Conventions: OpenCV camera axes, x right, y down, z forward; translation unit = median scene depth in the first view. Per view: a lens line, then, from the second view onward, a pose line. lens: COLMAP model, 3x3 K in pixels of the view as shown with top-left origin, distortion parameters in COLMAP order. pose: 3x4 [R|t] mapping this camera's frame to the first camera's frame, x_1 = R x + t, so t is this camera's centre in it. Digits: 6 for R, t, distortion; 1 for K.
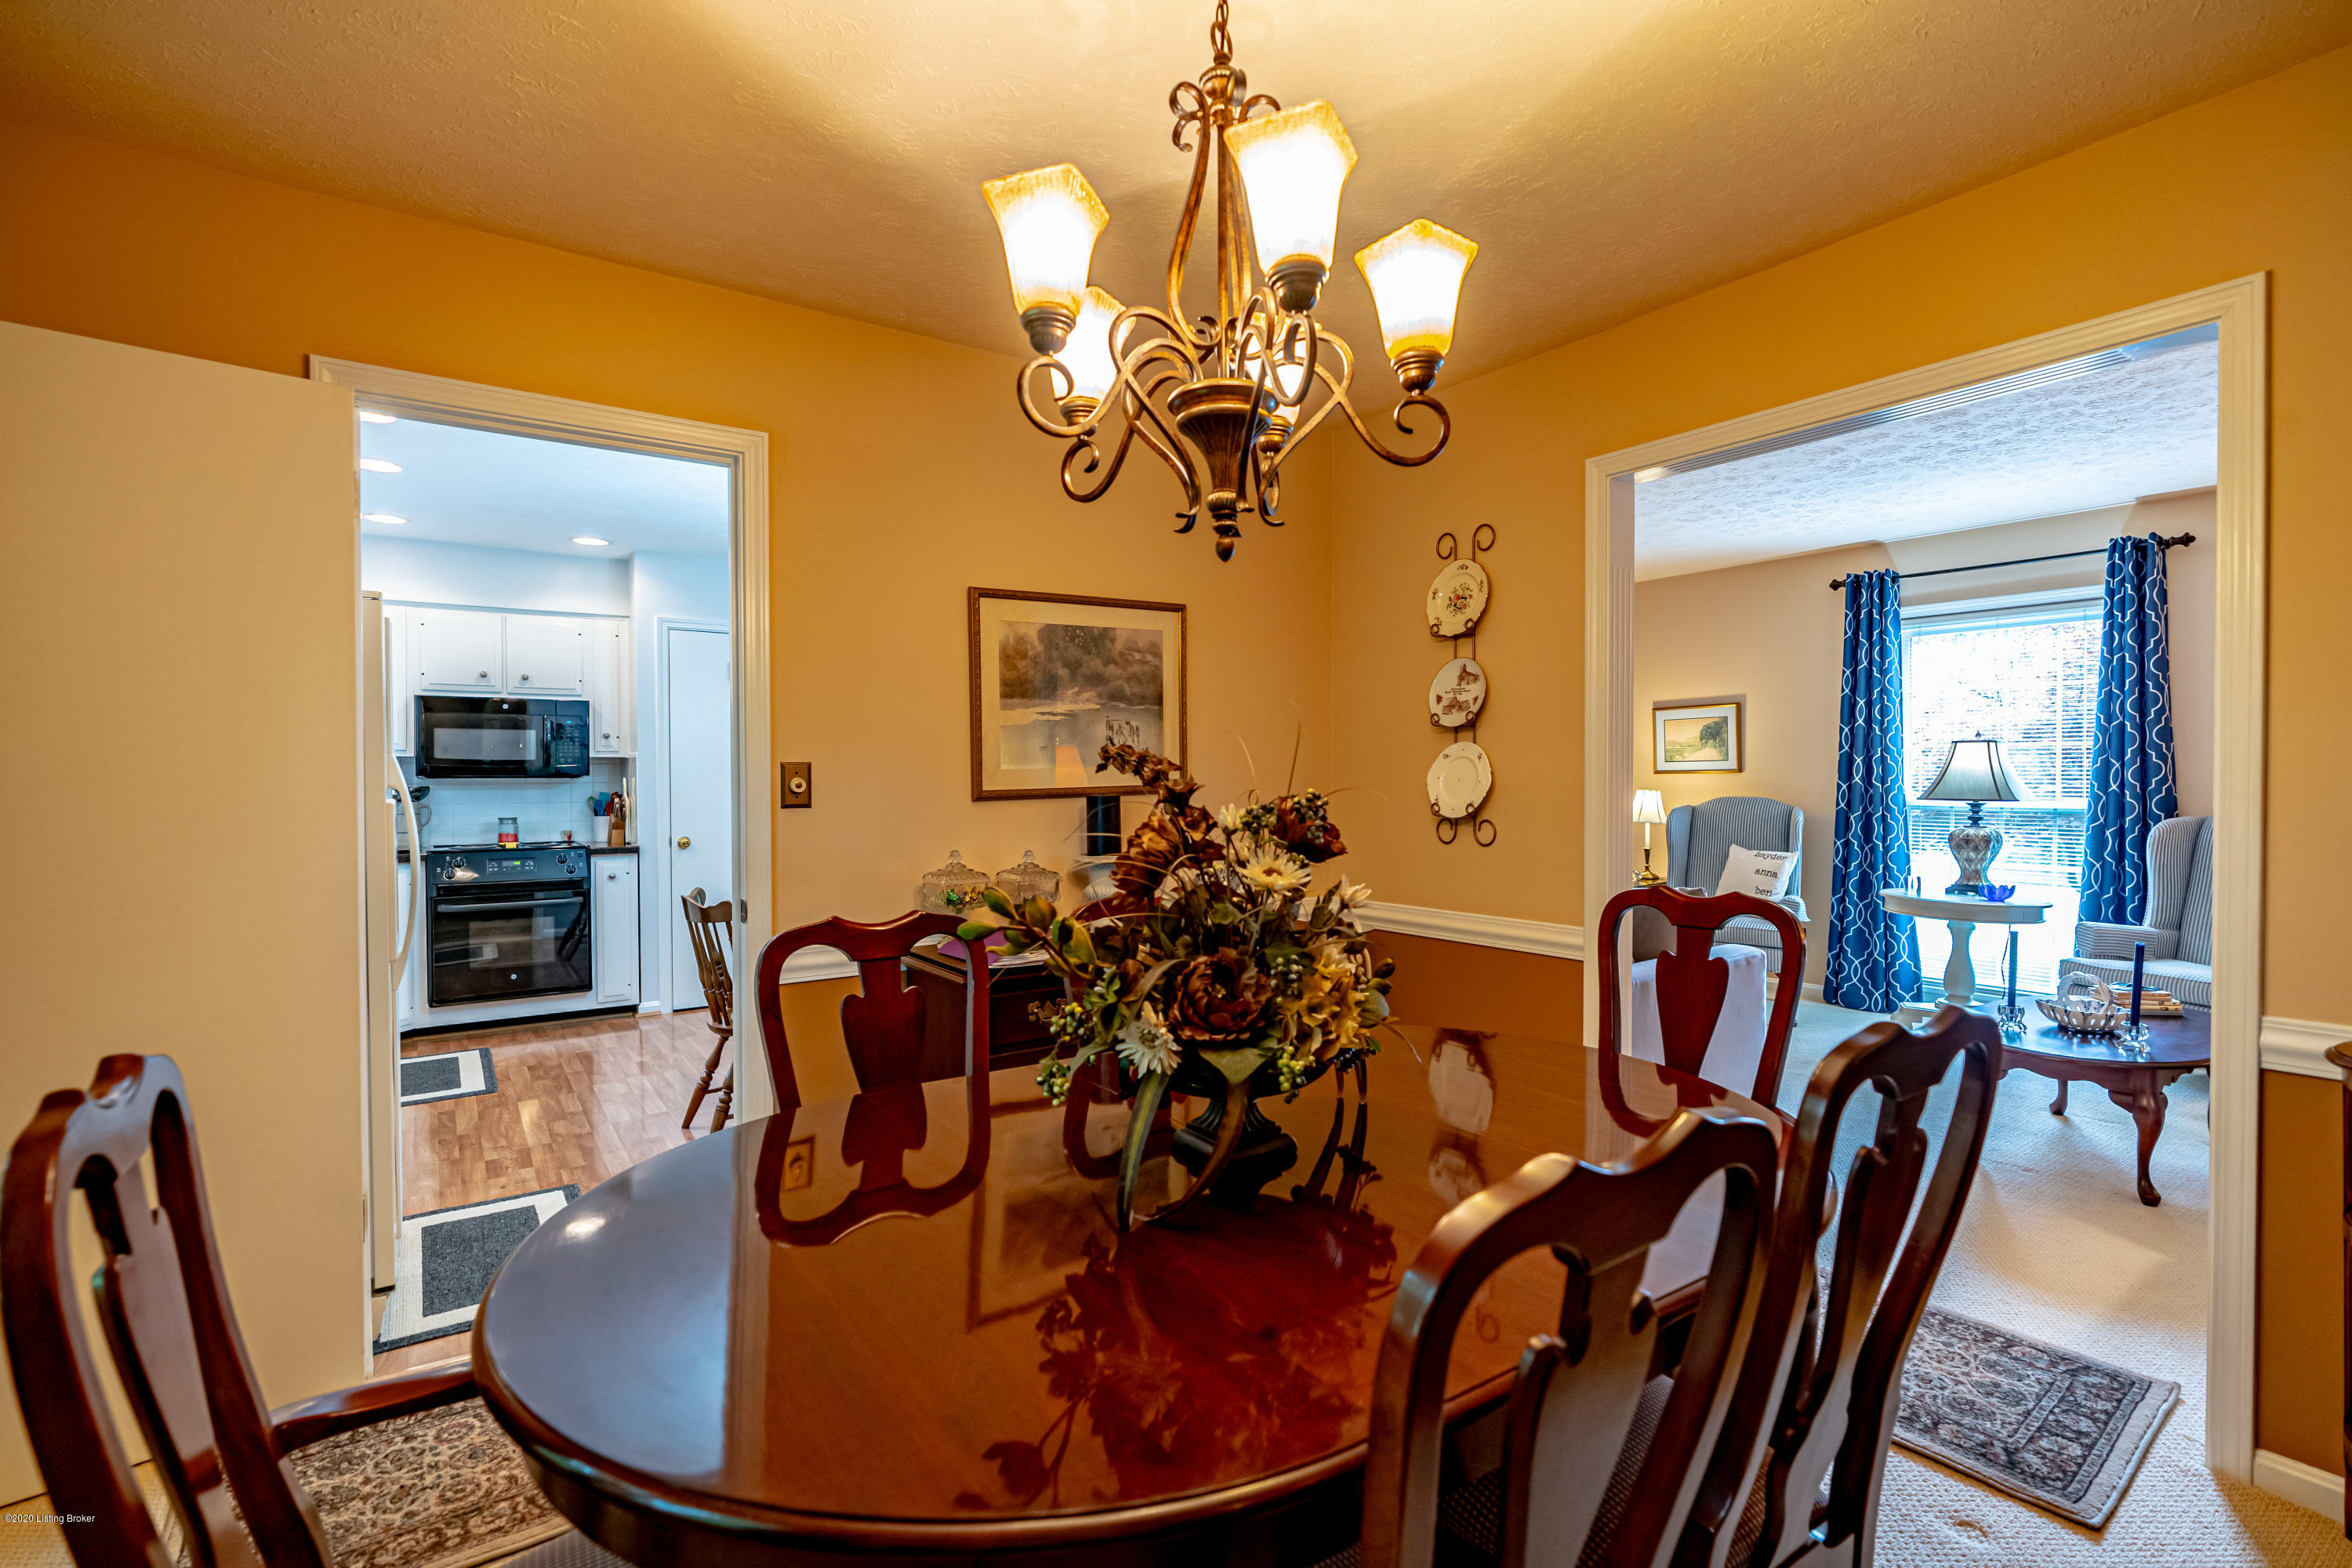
lens RADIAL K [[1081.2, 0, 1220.0], [0, 1081.2, 790.8], [0, 0, 1]] dist [0.013900, 0.001088]
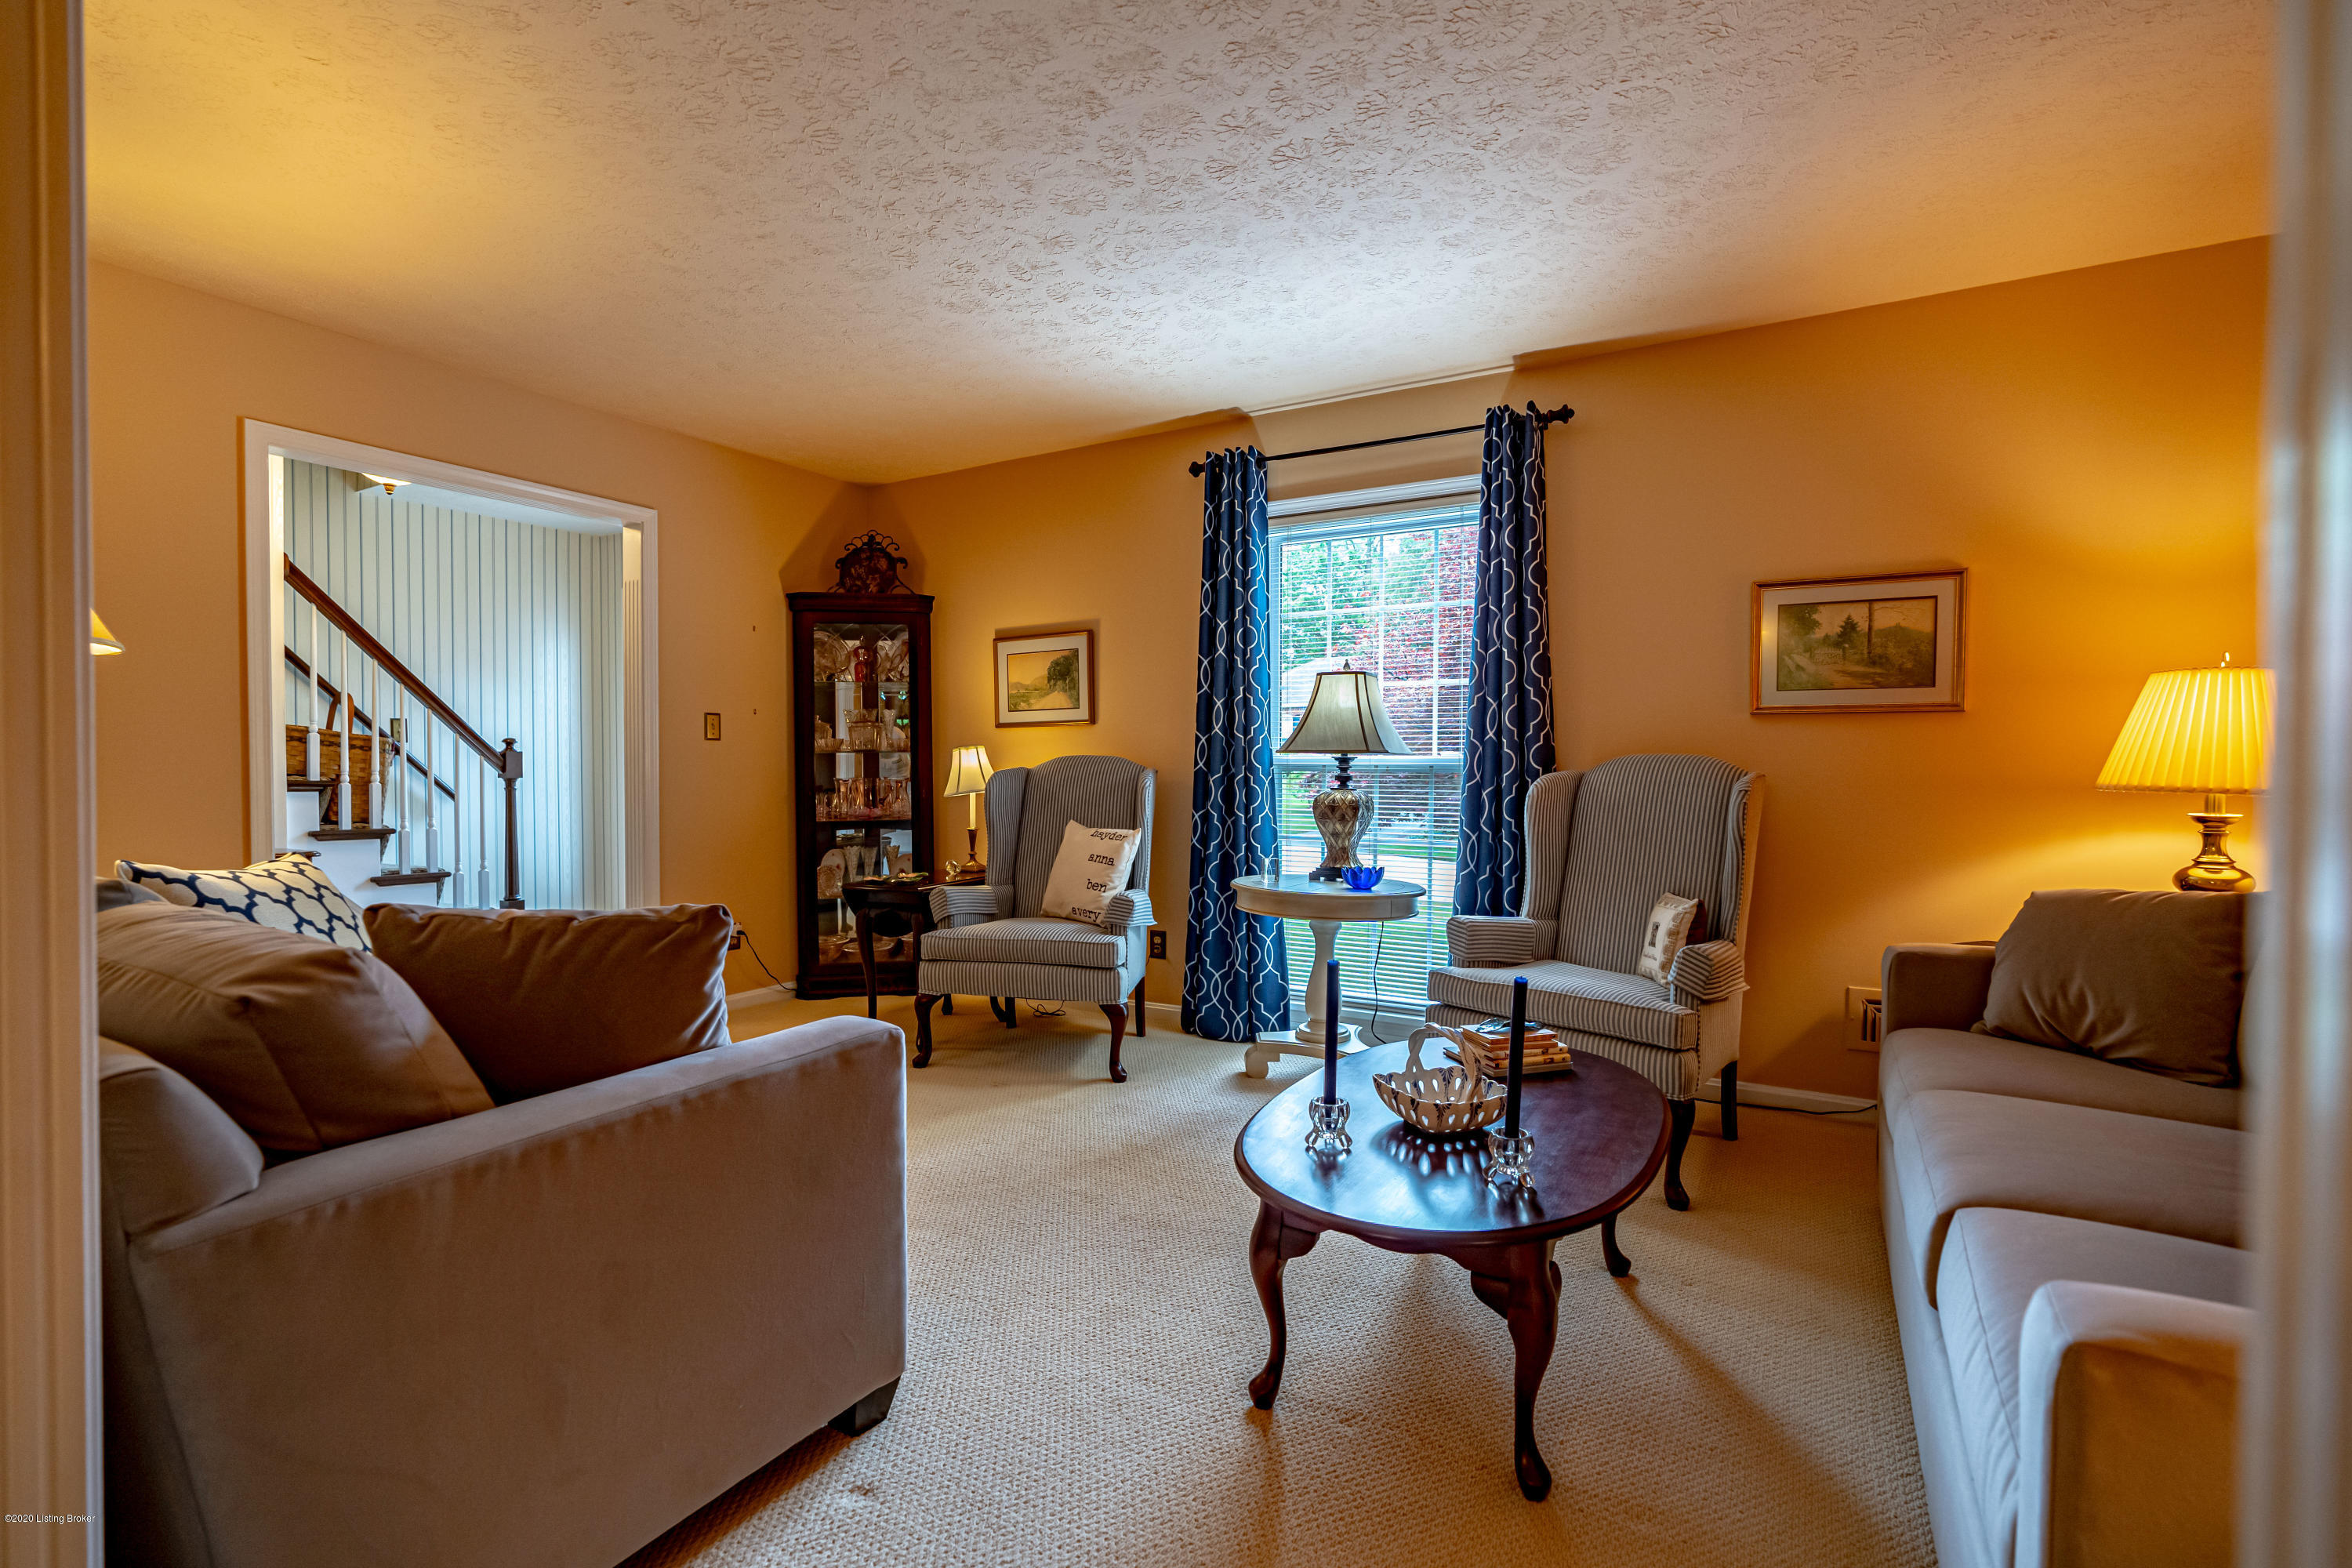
lens RADIAL K [[1081.2, 0, 1190.4], [0, 1081.2, 792.0], [0, 0, 1]] dist [0.013900, 0.001088]
pose [[0.917735, -0.006616, 0.397138, 0.311383], [0.002418, 0.999936, 0.011069, 0.026872], [-0.397186, -0.009198, 0.917692, 0.372063]]
